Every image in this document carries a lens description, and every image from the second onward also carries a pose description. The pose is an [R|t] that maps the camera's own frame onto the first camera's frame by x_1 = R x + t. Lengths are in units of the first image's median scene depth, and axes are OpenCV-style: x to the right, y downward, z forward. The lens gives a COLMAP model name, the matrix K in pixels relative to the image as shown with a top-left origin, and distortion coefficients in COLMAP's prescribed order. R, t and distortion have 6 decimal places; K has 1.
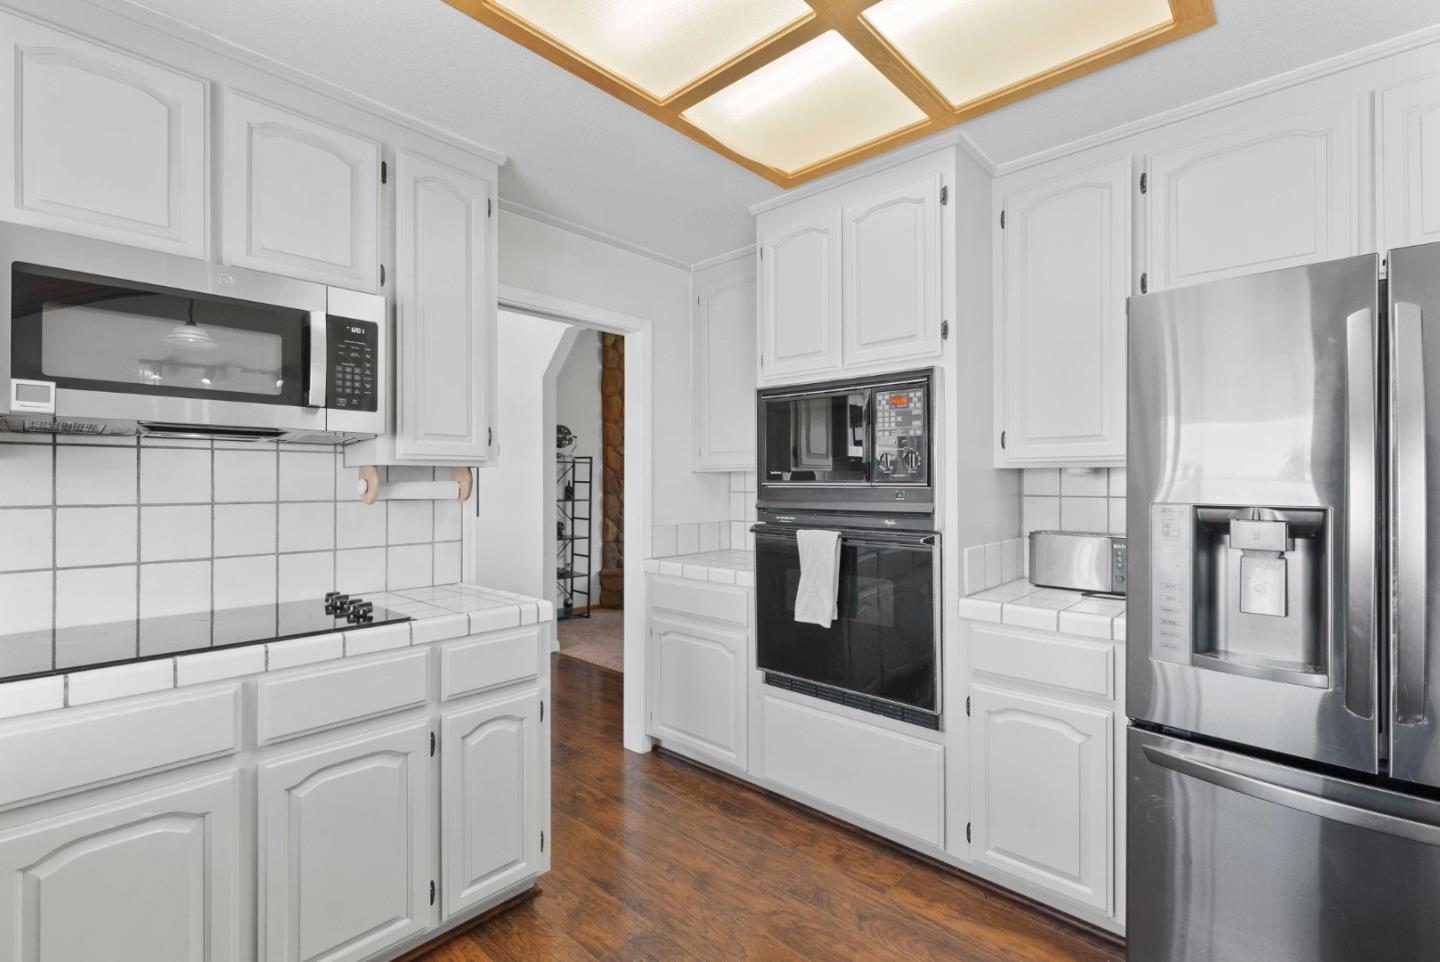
lens RADIAL K [[646.0, 0, 726.2], [0, 646.0, 481.2], [0, 0, 1]] dist [0.002764, -0.000816]
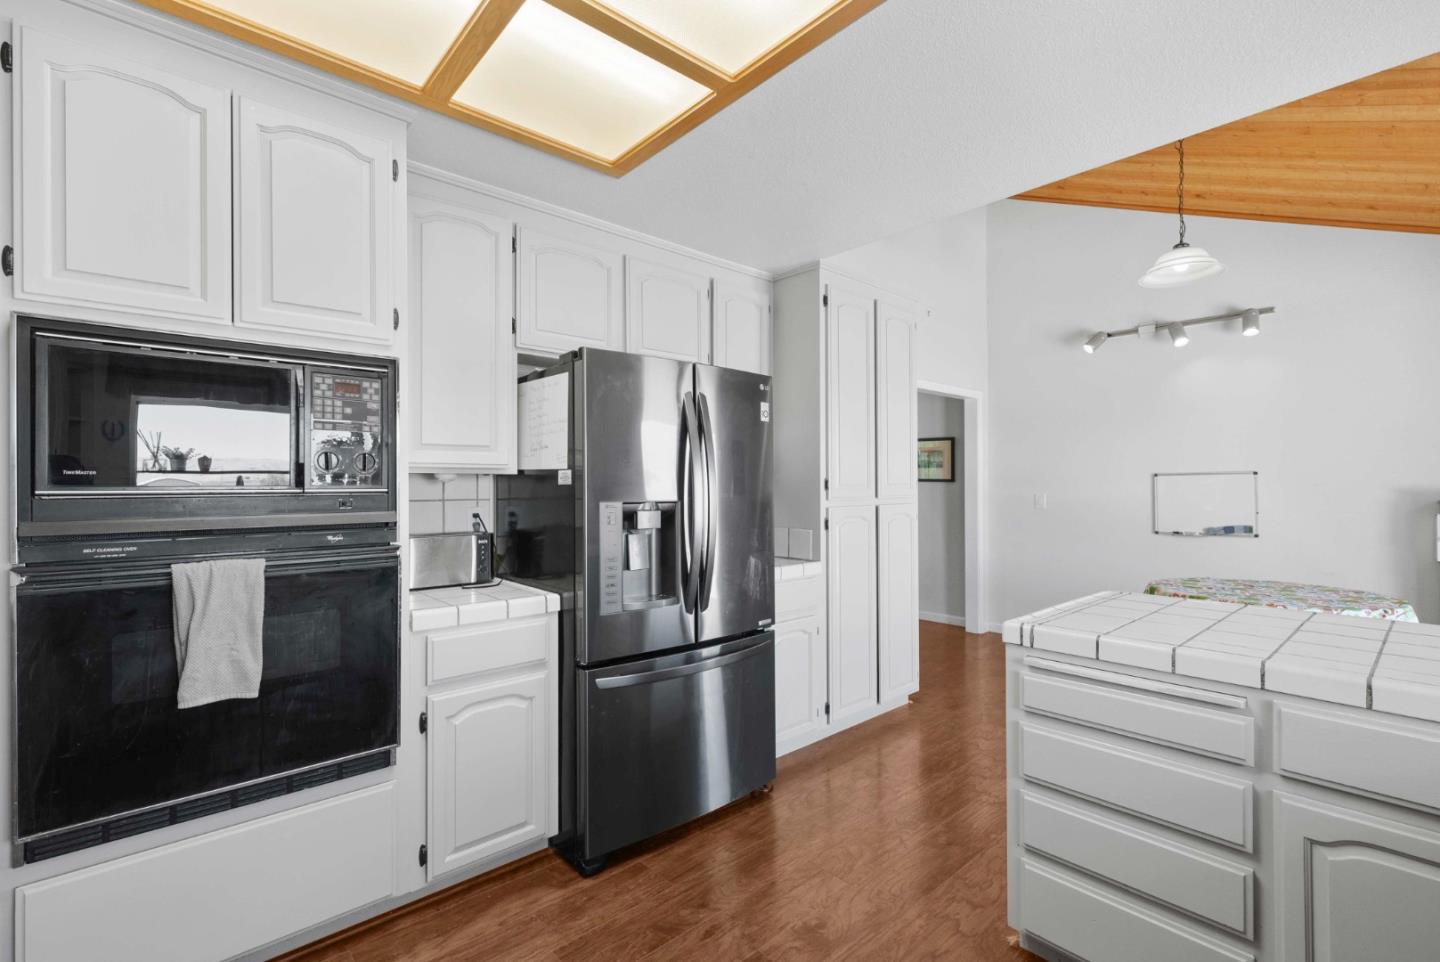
lens RADIAL K [[646.0, 0, 711.1], [0, 646.0, 485.5], [0, 0, 1]] dist [0.002764, -0.000816]
pose [[0.106207, -0.001810, 0.994342, -0.532793], [0.003725, 0.999992, 0.001422, -0.000962], [-0.994337, 0.003553, 0.106213, 0.481858]]
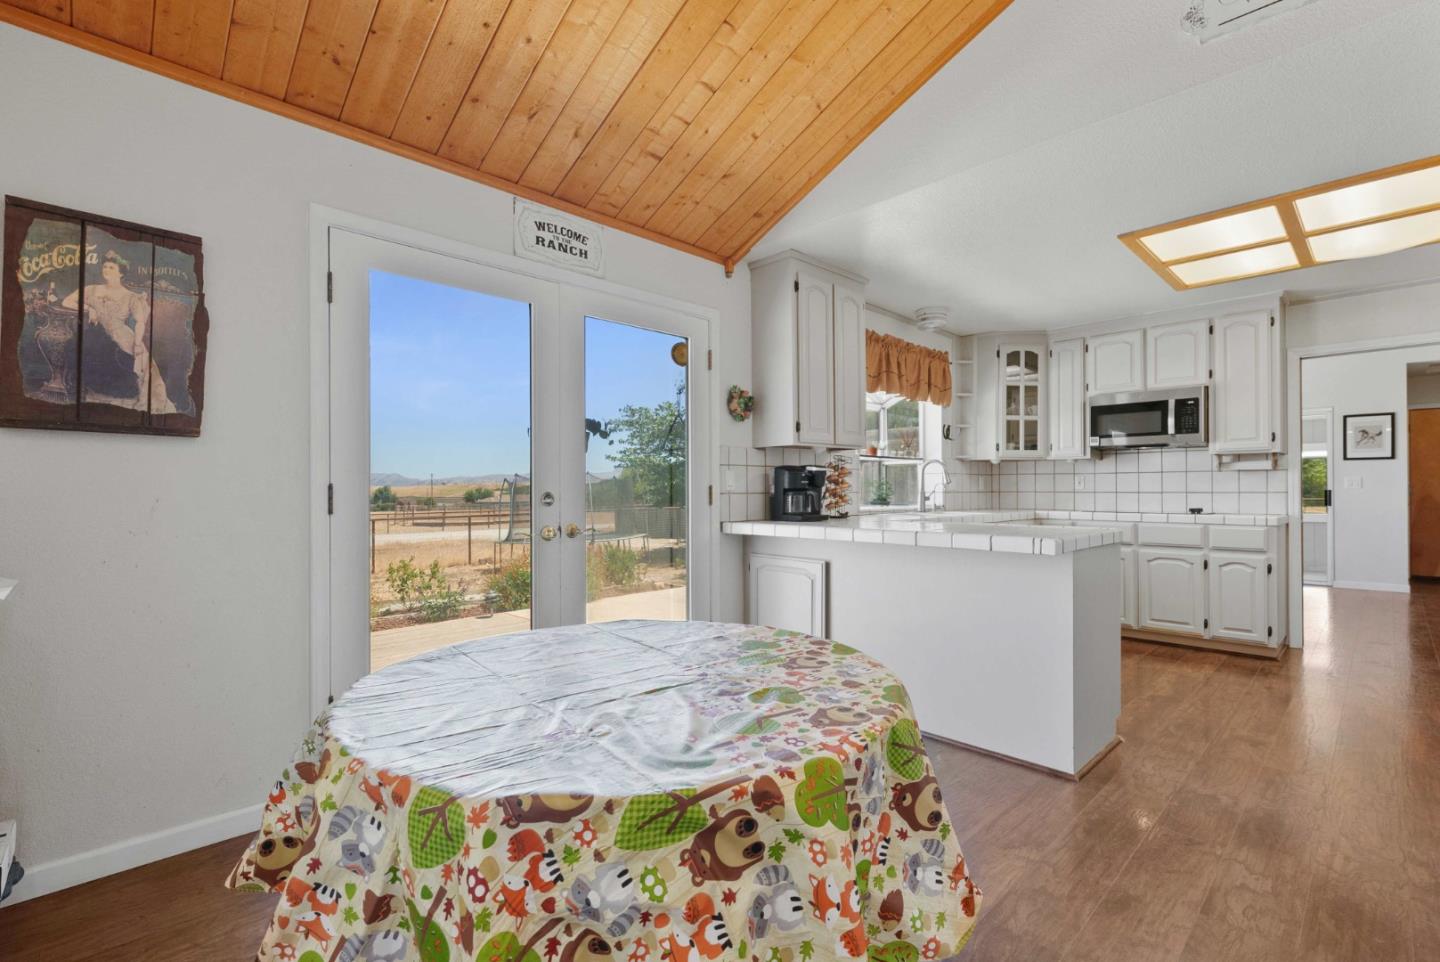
lens RADIAL K [[646.0, 0, 734.0], [0, 646.0, 483.4], [0, 0, 1]] dist [0.002764, -0.000816]
pose [[-0.045316, -0.009991, -0.998923, 1.840060], [0.002802, 0.999945, -0.010128, 0.096758], [0.998969, -0.003258, -0.045285, -0.612035]]
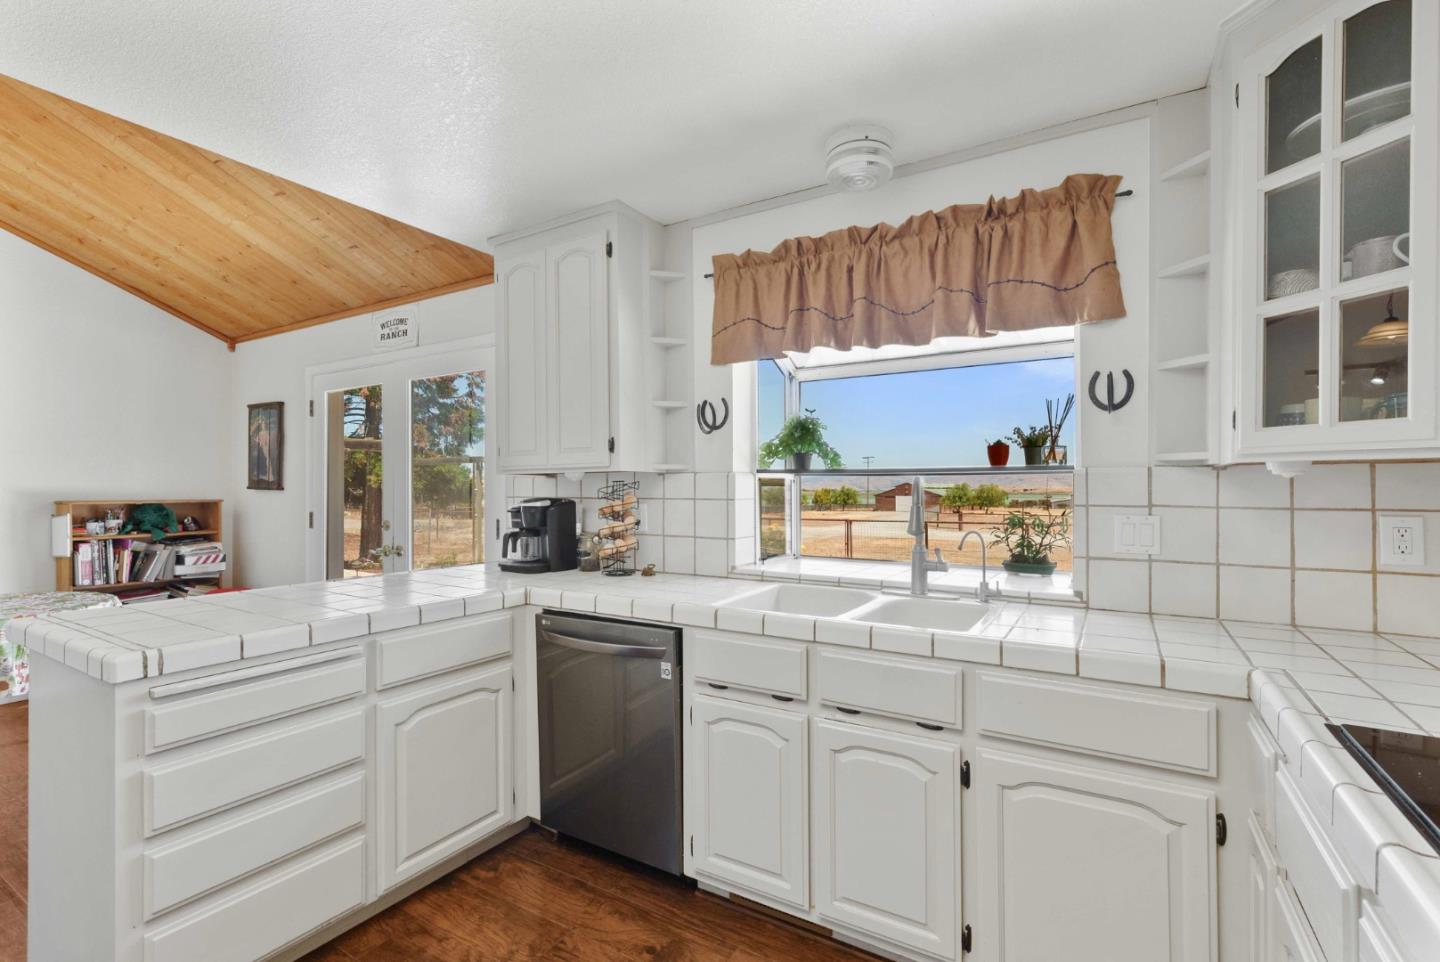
lens RADIAL K [[646.0, 0, 721.7], [0, 646.0, 487.2], [0, 0, 1]] dist [0.002764, -0.000816]
pose [[-0.979161, -0.002745, -0.203068, -0.115046], [-0.002364, 0.999995, -0.002118, 0.005099], [0.203073, -0.001593, -0.979162, 0.980479]]
